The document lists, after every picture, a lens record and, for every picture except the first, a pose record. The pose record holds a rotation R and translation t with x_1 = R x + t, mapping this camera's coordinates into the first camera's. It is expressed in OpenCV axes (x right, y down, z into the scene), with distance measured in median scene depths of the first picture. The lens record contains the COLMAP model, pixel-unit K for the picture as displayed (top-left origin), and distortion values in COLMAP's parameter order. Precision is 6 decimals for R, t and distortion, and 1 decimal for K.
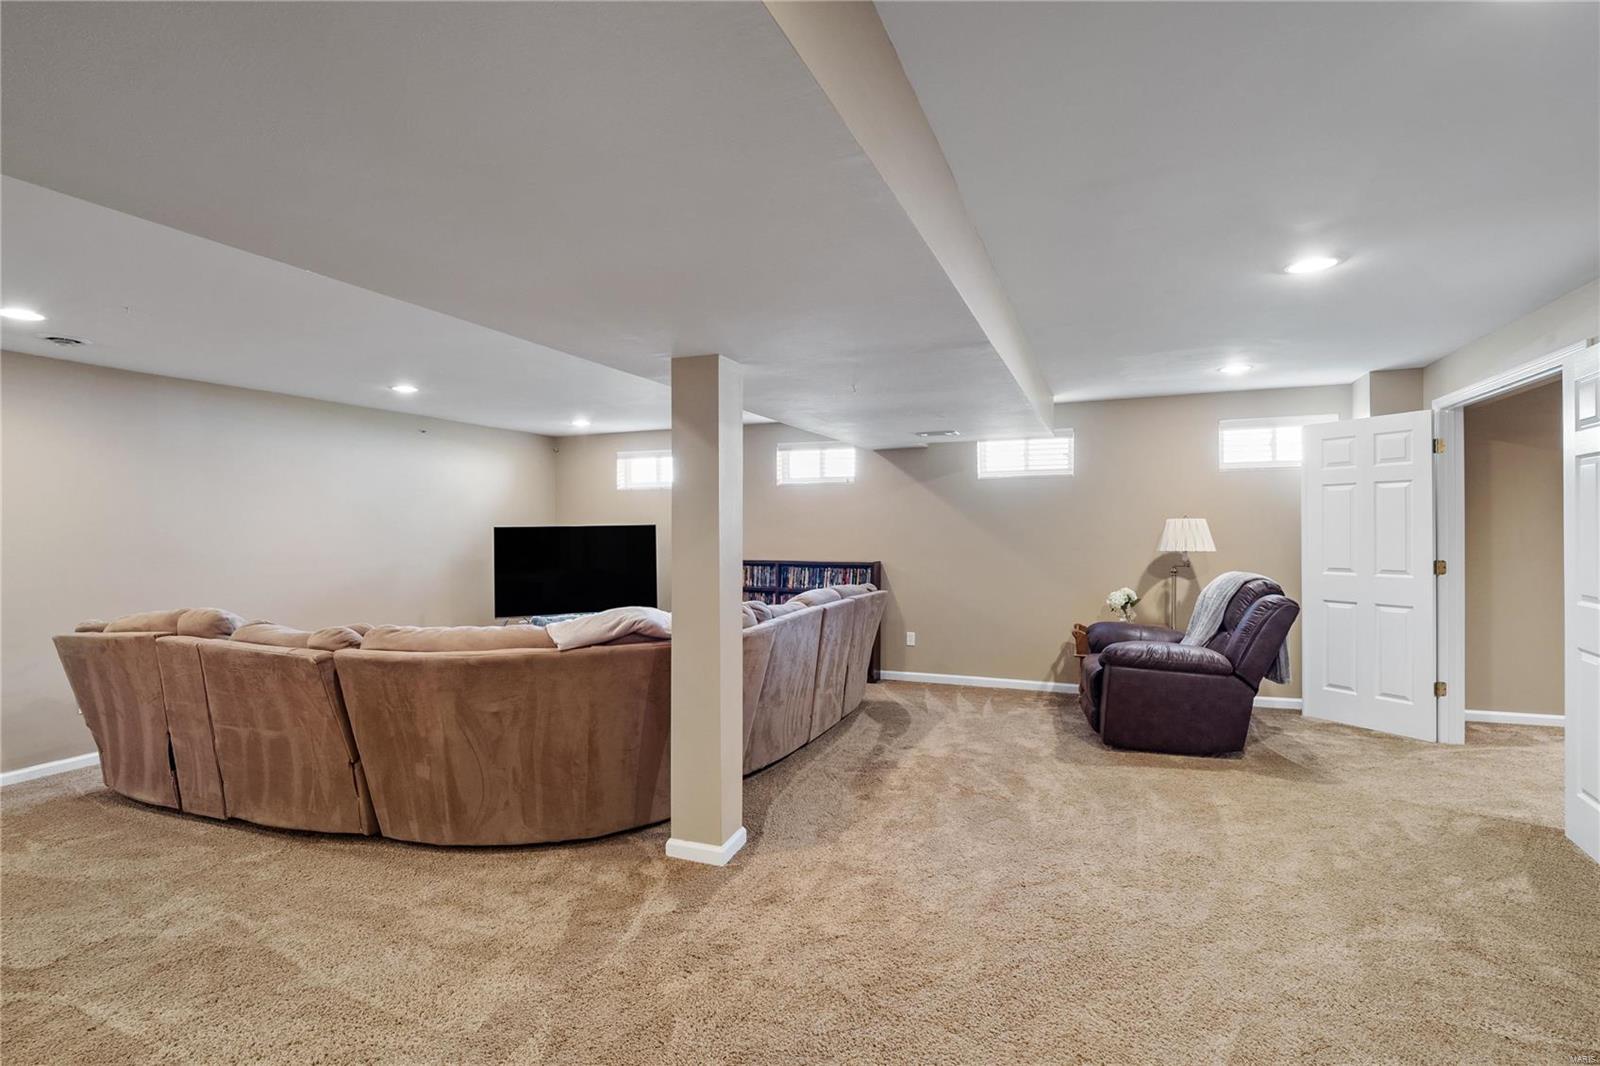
lens RADIAL K [[749.2, 0, 786.3], [0, 749.2, 520.4], [0, 0, 1]] dist [-0.013555, -0.000260]
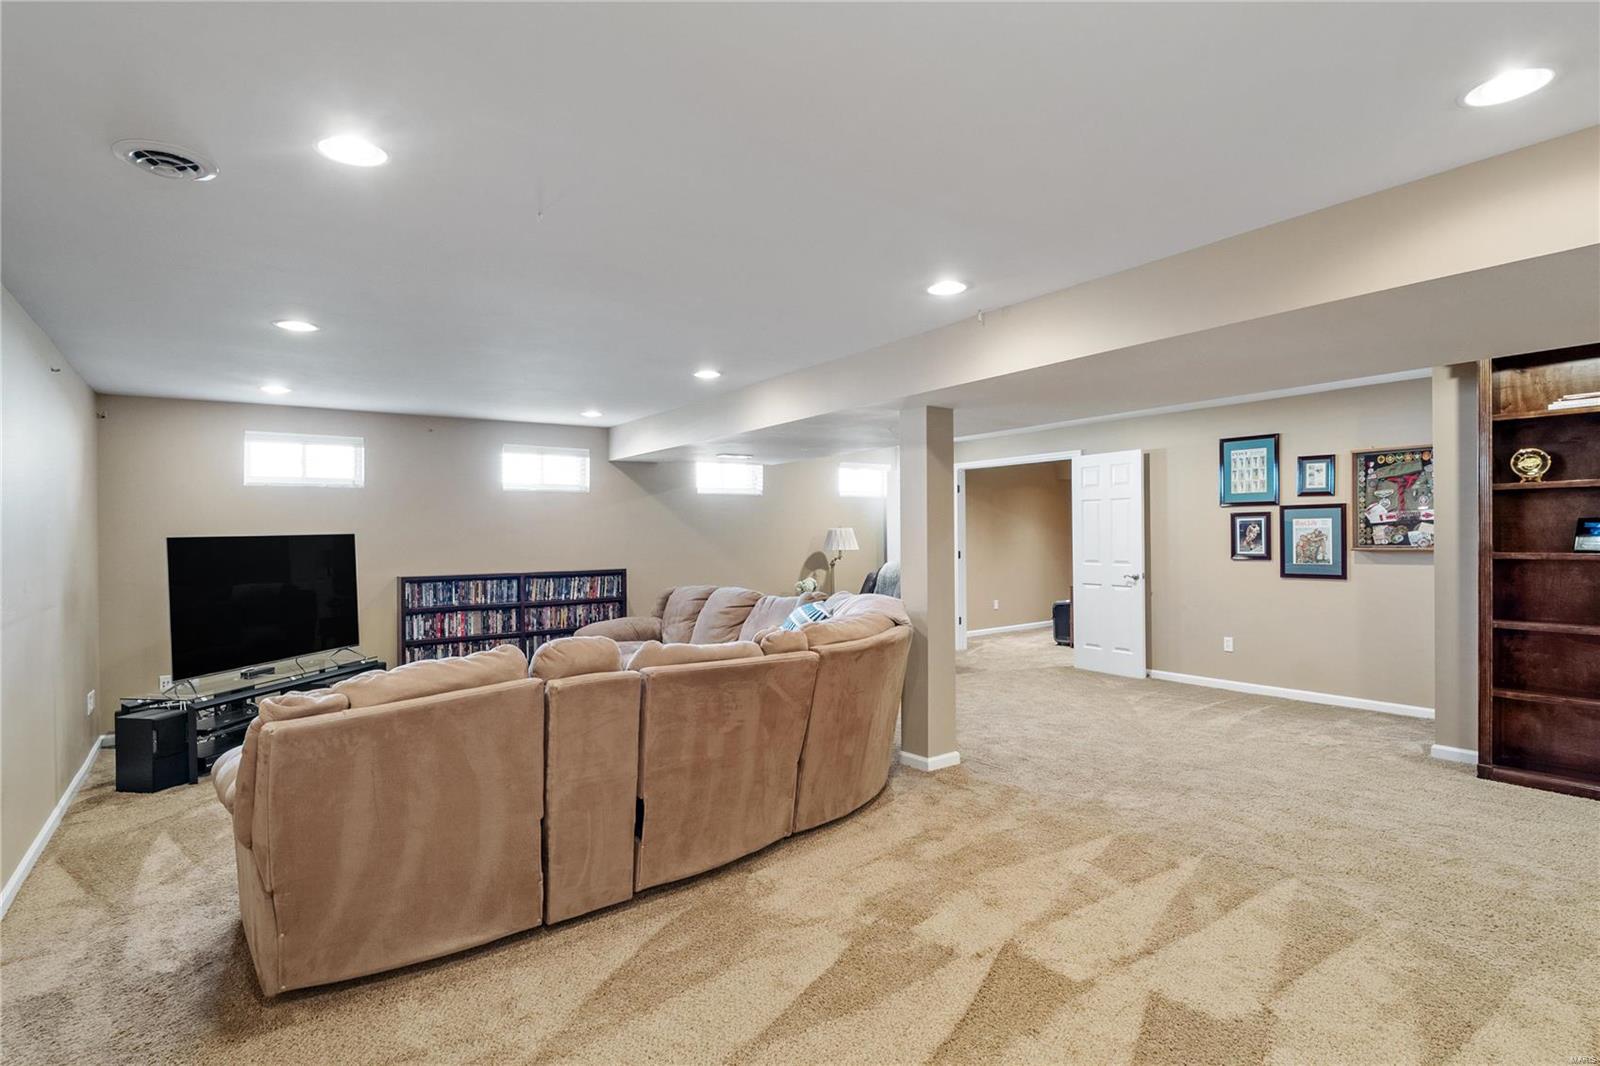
lens RADIAL K [[817.2, 0, 790.6], [0, 817.2, 543.6], [0, 0, 1]] dist [-0.004154, -0.001371]
pose [[0.525466, -0.009880, 0.850757, -0.702016], [0.003696, 0.999950, 0.009330, 0.010335], [-0.850807, -0.001759, 0.525476, 0.197172]]
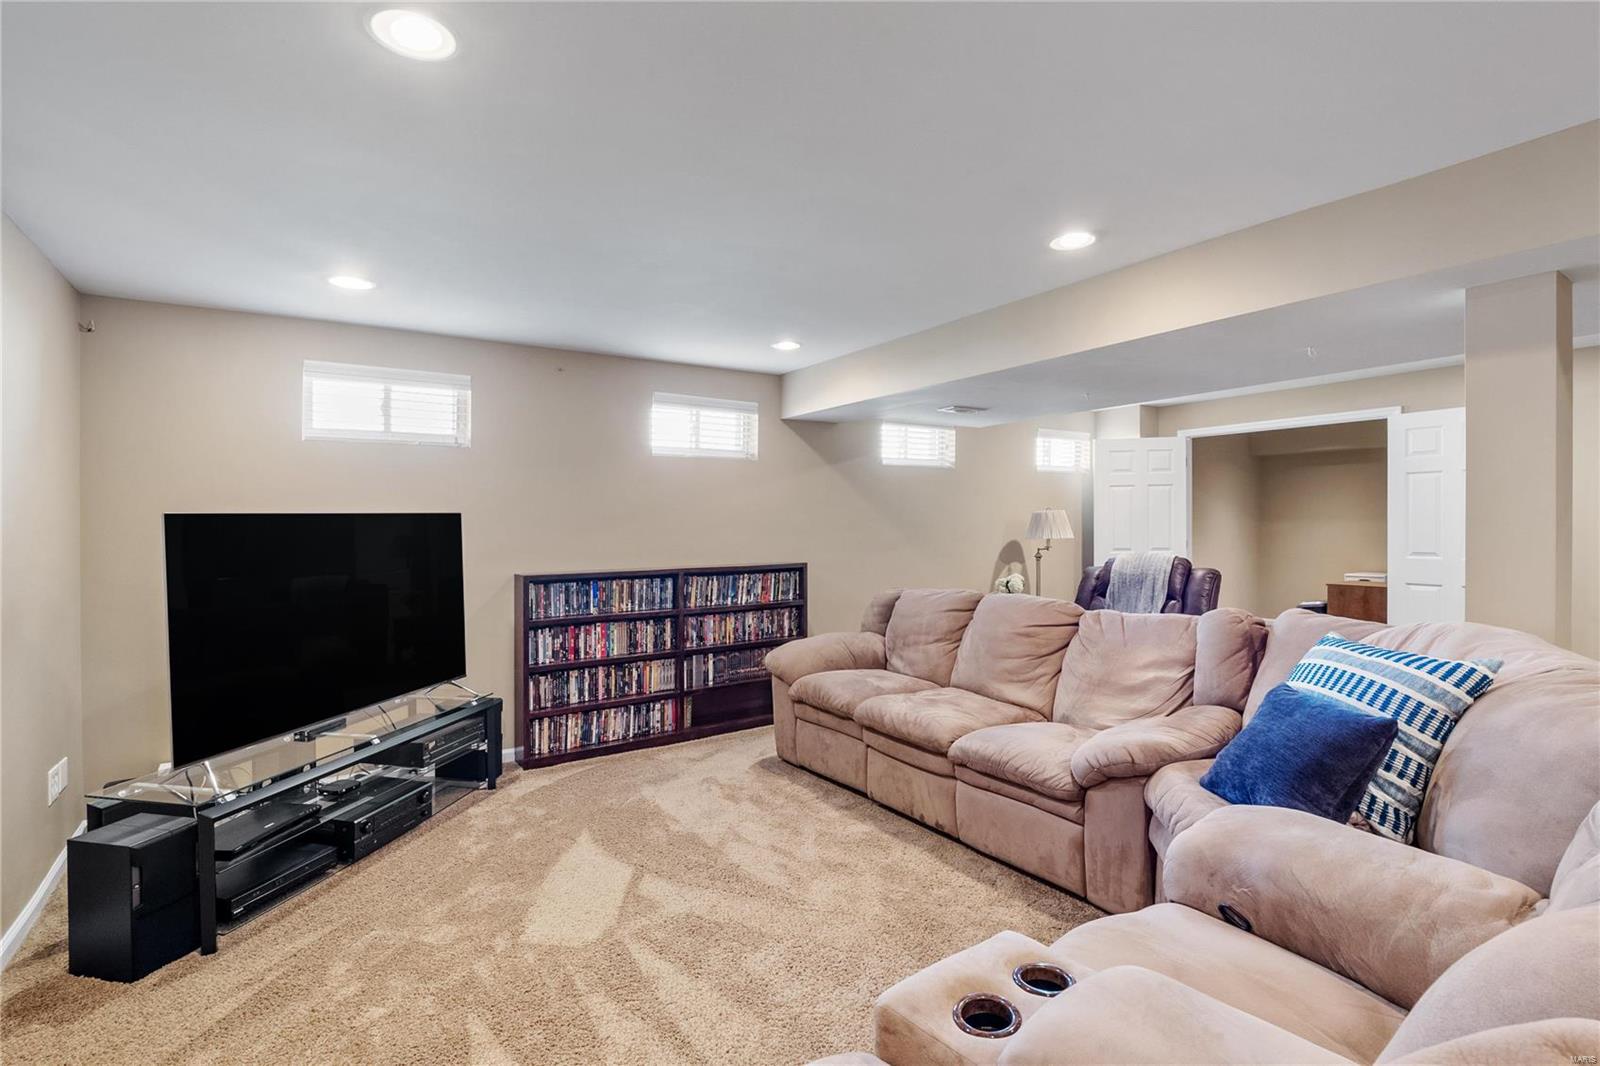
lens RADIAL K [[749.2, 0, 784.1], [0, 749.2, 529.0], [0, 0, 1]] dist [-0.013555, -0.000260]
pose [[0.546657, -0.005365, 0.837339, -0.526041], [0.001675, 0.999984, 0.005314, 0.015625], [-0.837355, -0.001502, 0.546658, 0.569545]]
